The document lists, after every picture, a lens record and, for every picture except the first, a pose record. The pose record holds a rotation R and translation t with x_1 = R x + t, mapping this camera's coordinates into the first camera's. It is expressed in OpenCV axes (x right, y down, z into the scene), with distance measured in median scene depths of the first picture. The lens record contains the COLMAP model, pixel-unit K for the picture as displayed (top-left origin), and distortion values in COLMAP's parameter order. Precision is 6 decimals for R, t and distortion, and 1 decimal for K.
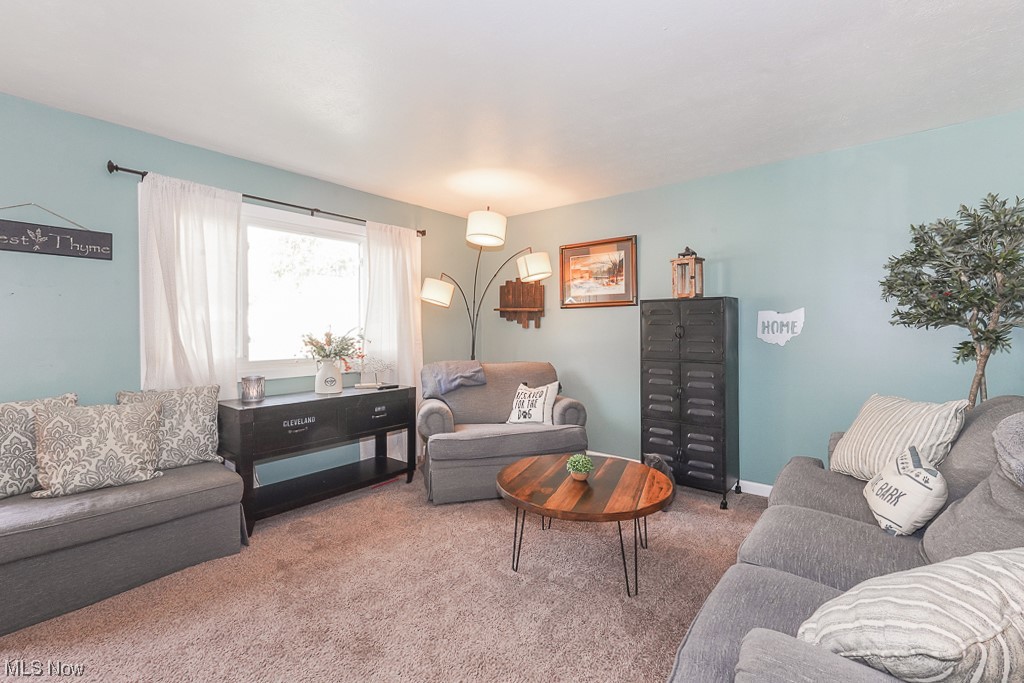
lens RADIAL K [[455.9, 0, 512.6], [0, 455.9, 331.6], [0, 0, 1]] dist [0.001484, 0.007277]
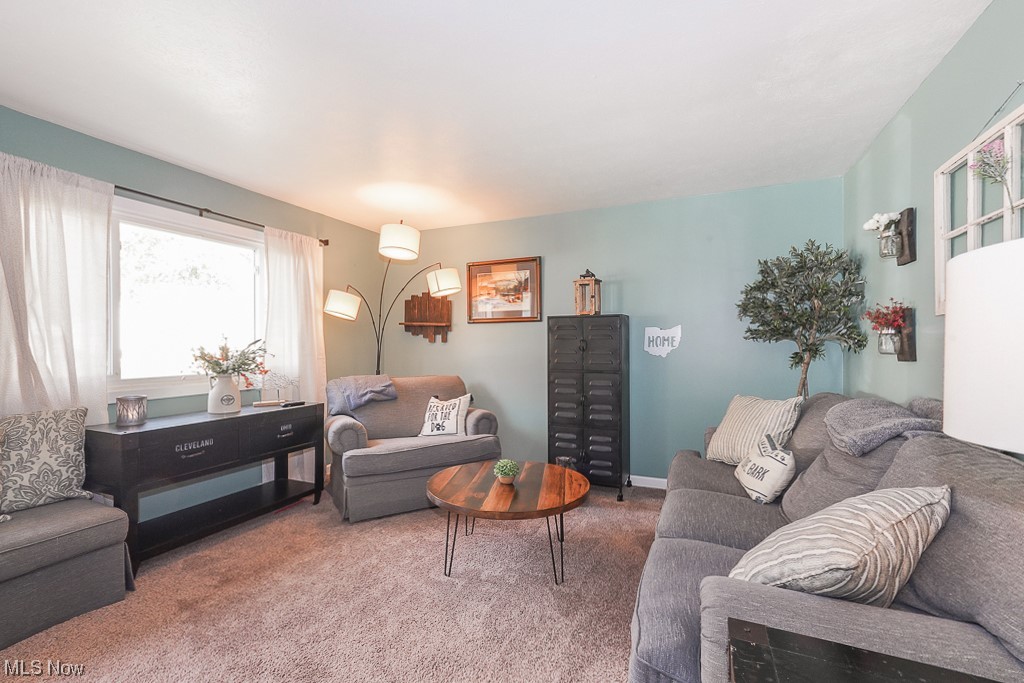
lens RADIAL K [[450.7, 0, 510.1], [0, 450.7, 346.3], [0, 0, 1]] dist [-0.002794, 0.011758]
pose [[0.966835, -0.000111, 0.255404, -0.093843], [0.000892, 0.999995, -0.002943, 0.006466], [-0.255402, 0.003073, 0.966830, -0.017407]]
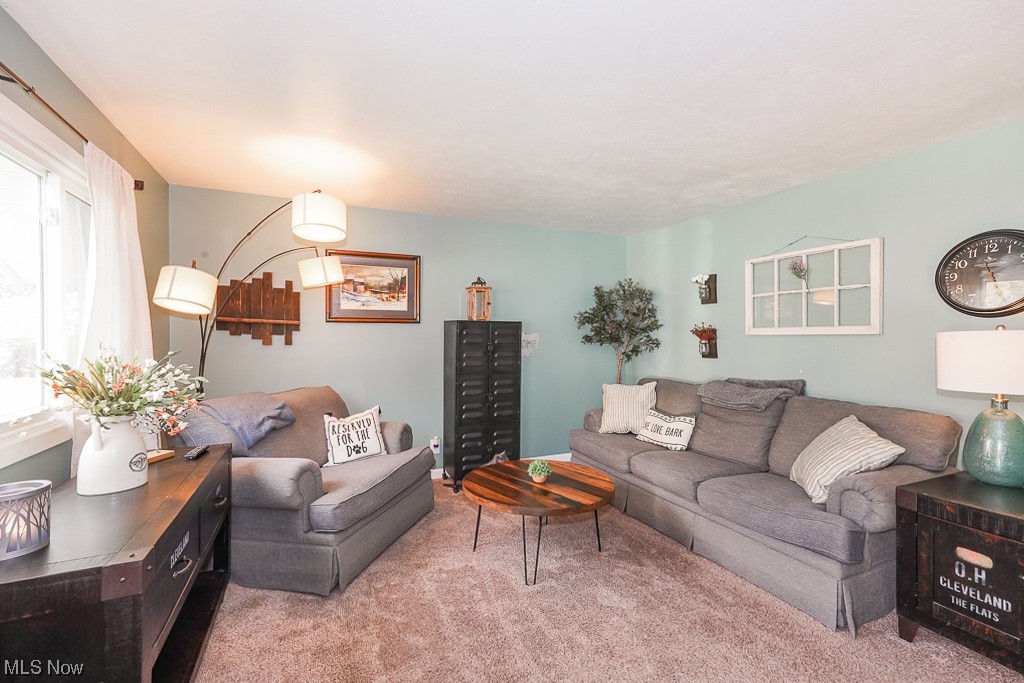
lens RADIAL K [[450.7, 0, 512.0], [0, 450.7, 341.5], [0, 0, 1]] dist [0.000259, 0.007236]
pose [[0.451145, -0.006127, 0.892430, -0.734848], [0.001549, 0.999980, 0.006082, -0.028326], [-0.892449, -0.001361, 0.451146, 0.458099]]
